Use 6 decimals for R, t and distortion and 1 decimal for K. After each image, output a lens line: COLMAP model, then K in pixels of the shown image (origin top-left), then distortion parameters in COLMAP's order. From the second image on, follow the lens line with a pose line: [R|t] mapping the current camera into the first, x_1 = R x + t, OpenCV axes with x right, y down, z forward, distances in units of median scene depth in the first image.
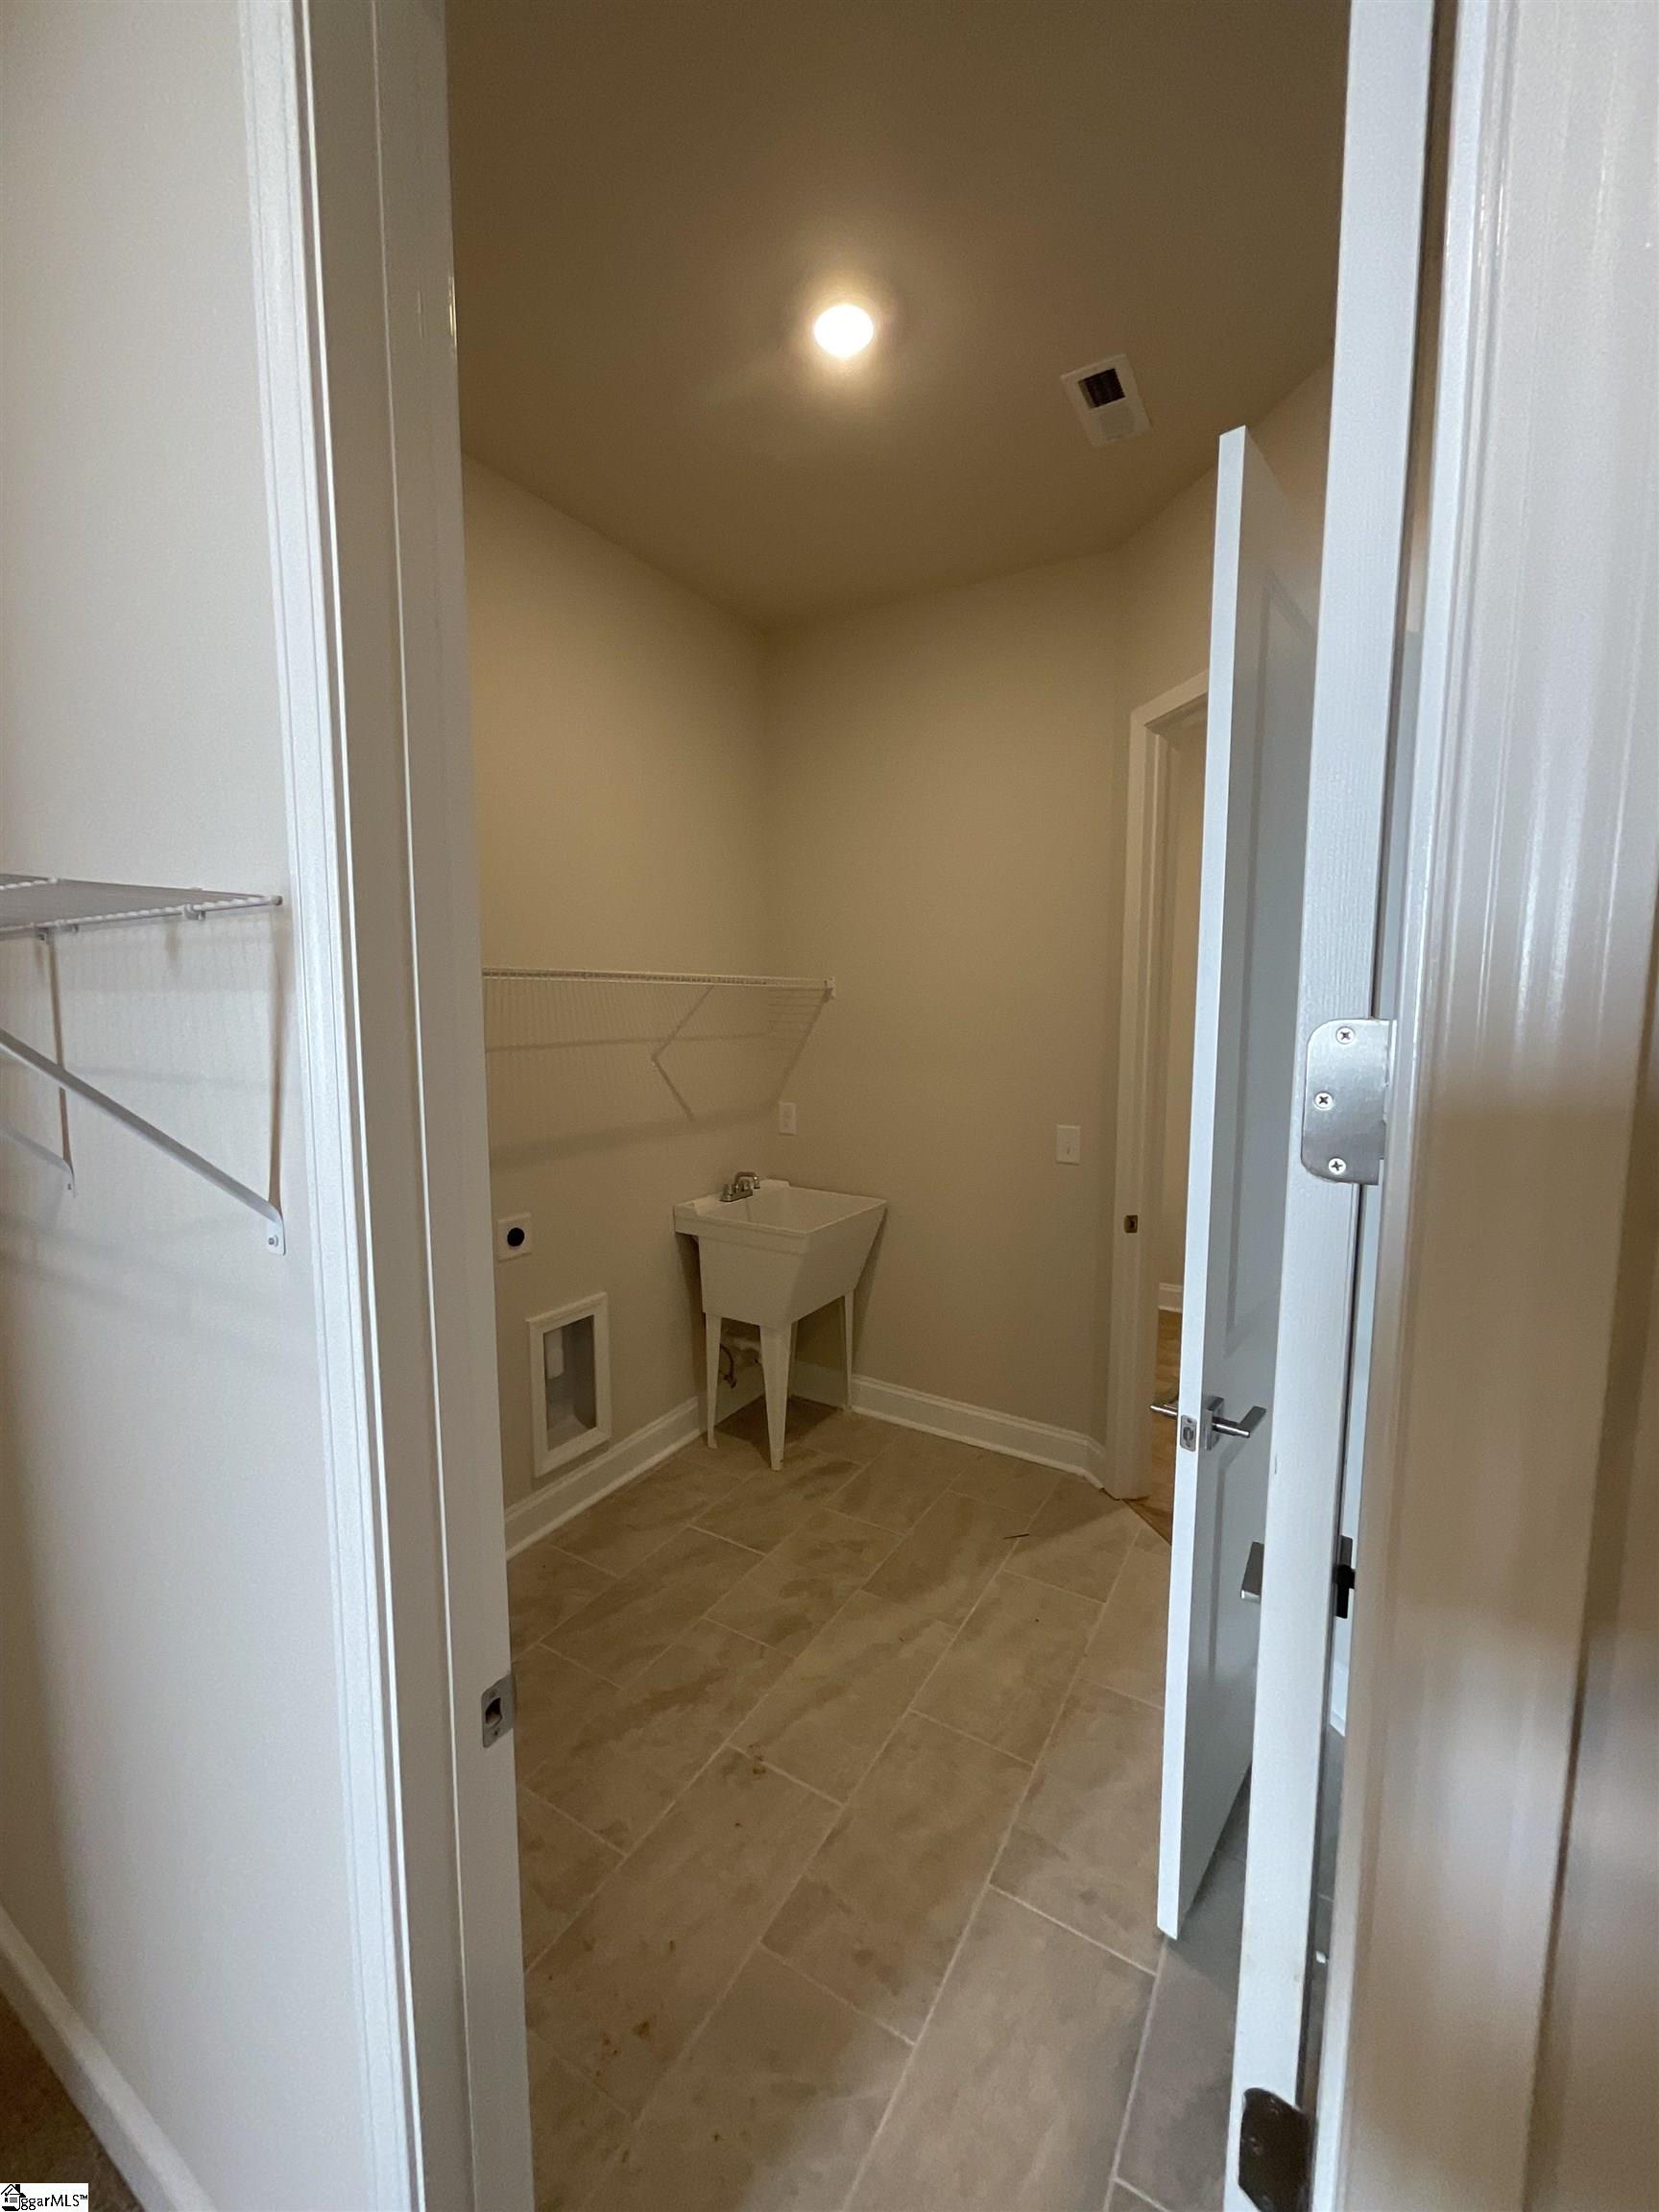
lens RADIAL K [[888.7, 0, 826.9], [0, 888.7, 1104.4], [0, 0, 1]] dist [0.001579, -0.001199]
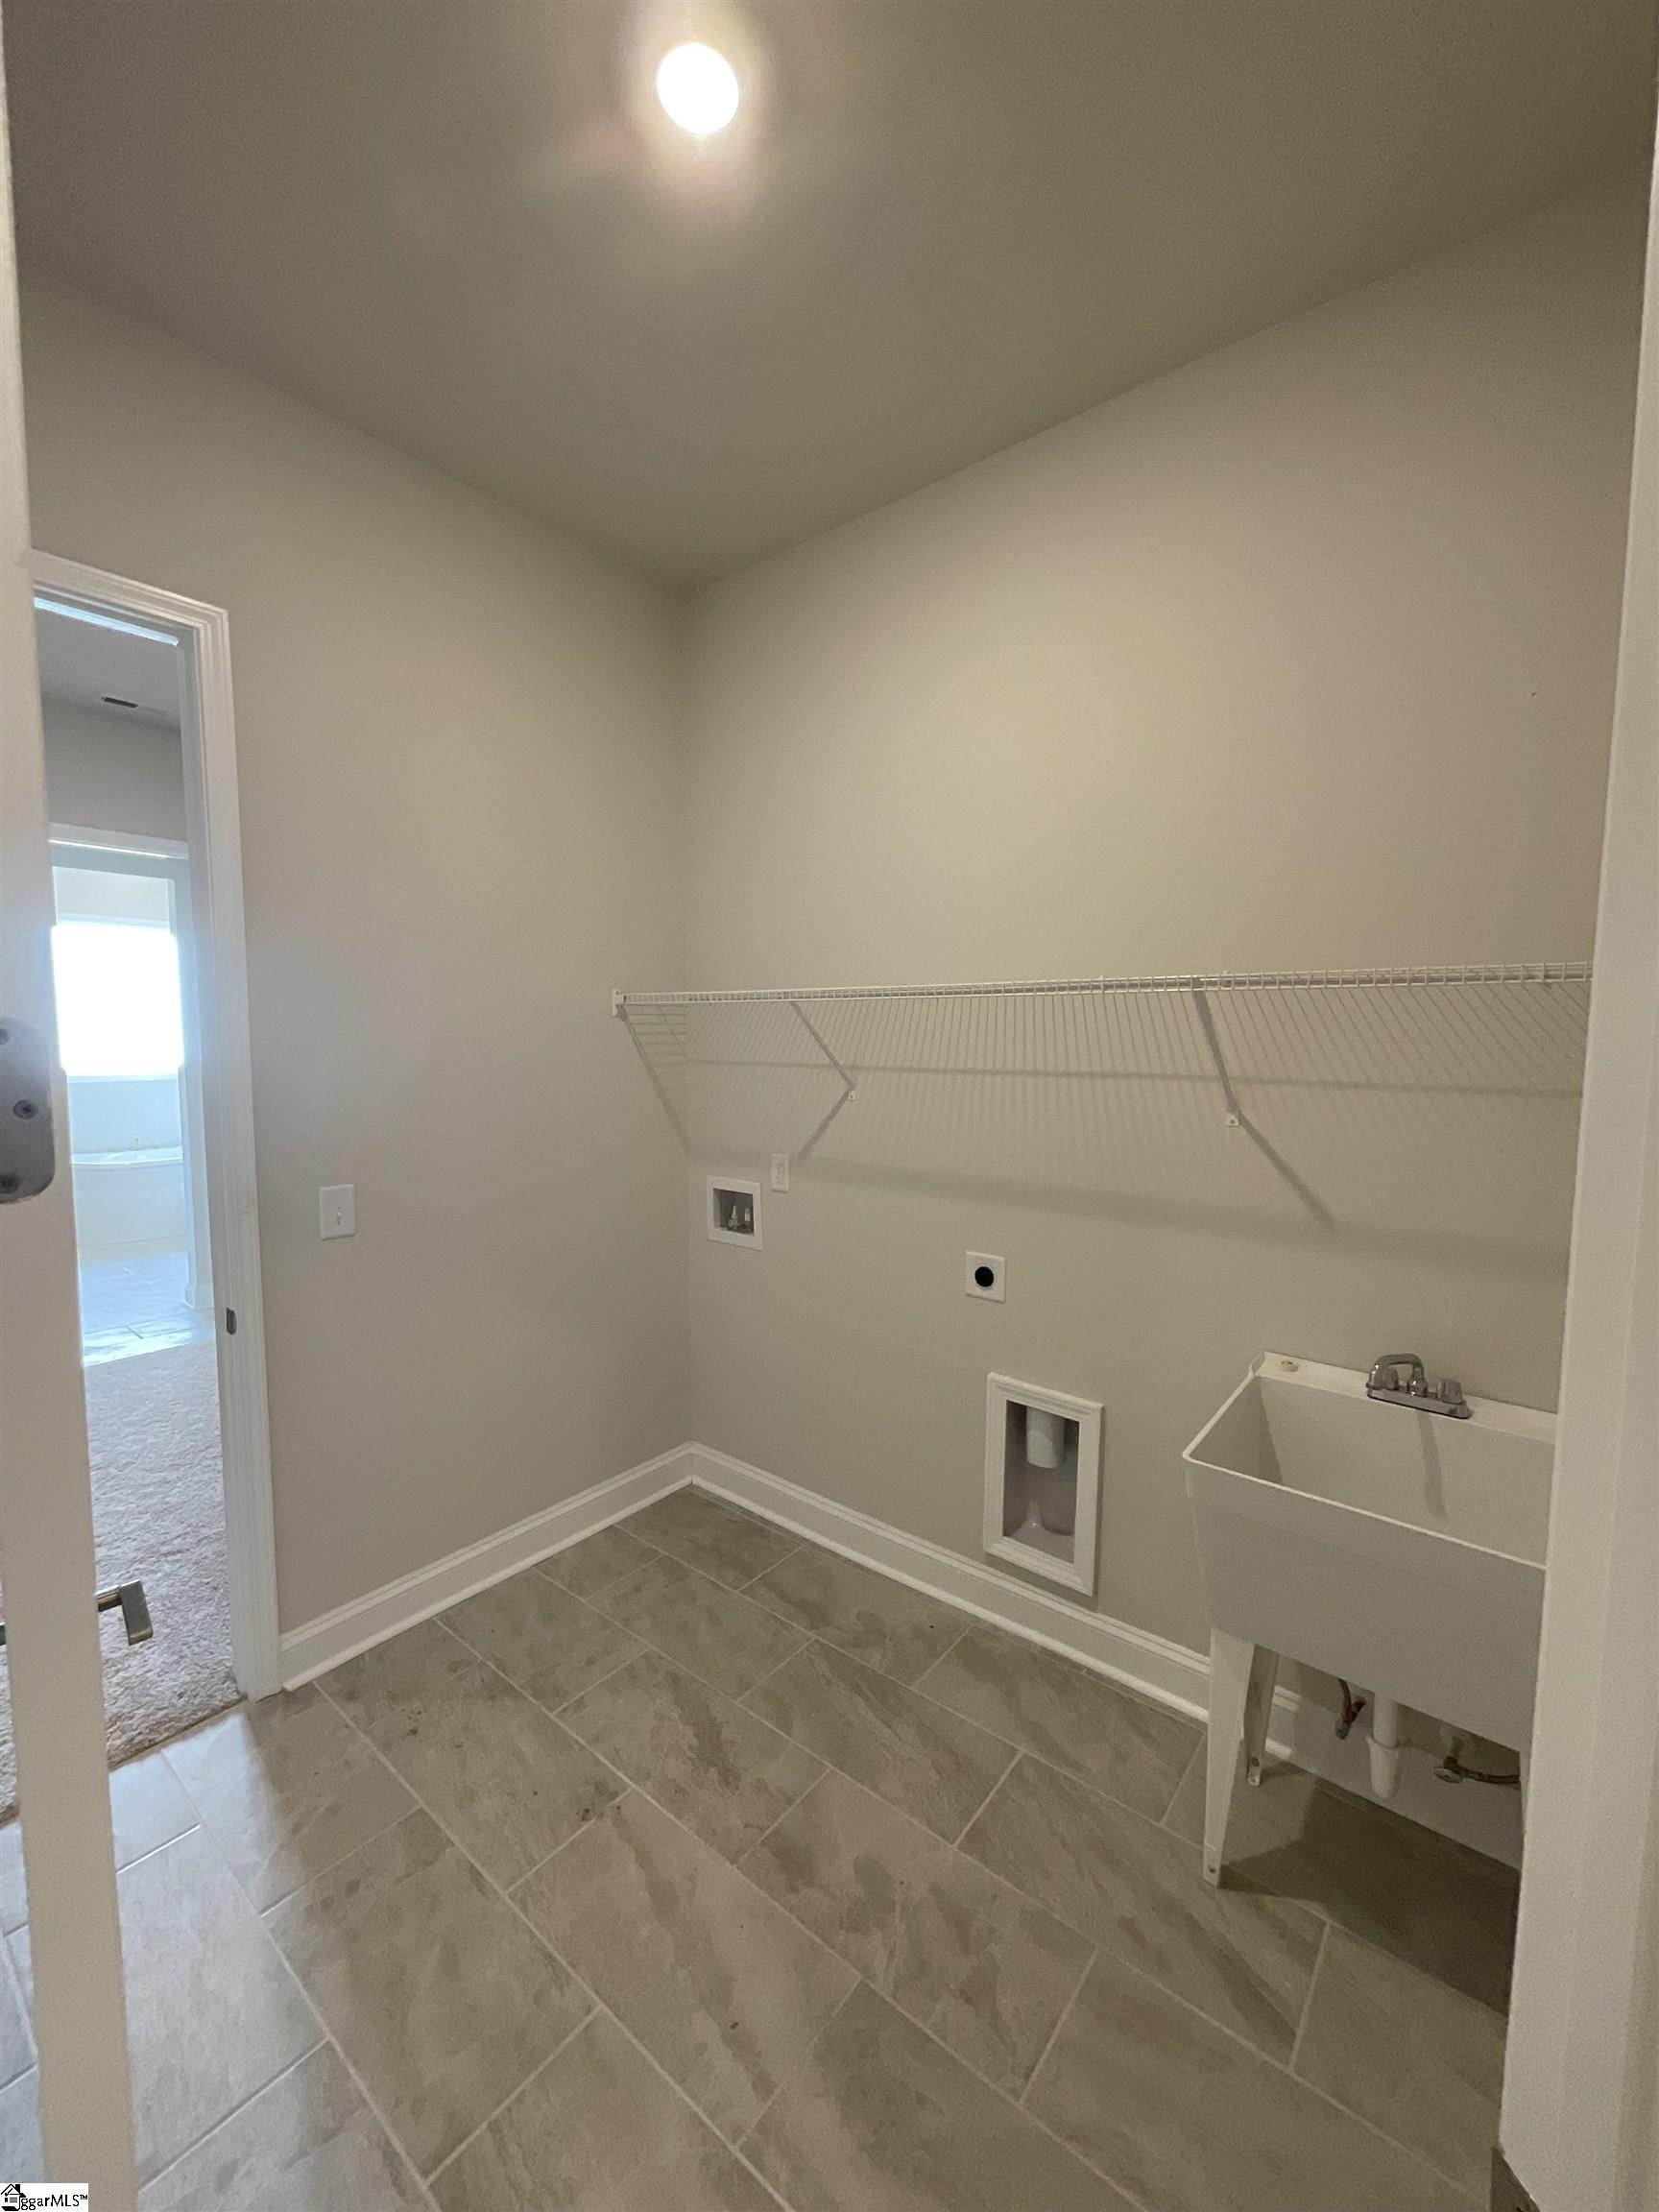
lens RADIAL K [[888.7, 0, 829.7], [0, 888.7, 1104.4], [0, 0, 1]] dist [0.001579, -0.001199]
pose [[-0.138134, 0.085368, -0.986728, 0.643157], [-0.109325, 0.988876, 0.100859, -0.116483], [0.984361, 0.121806, -0.127264, 1.070137]]
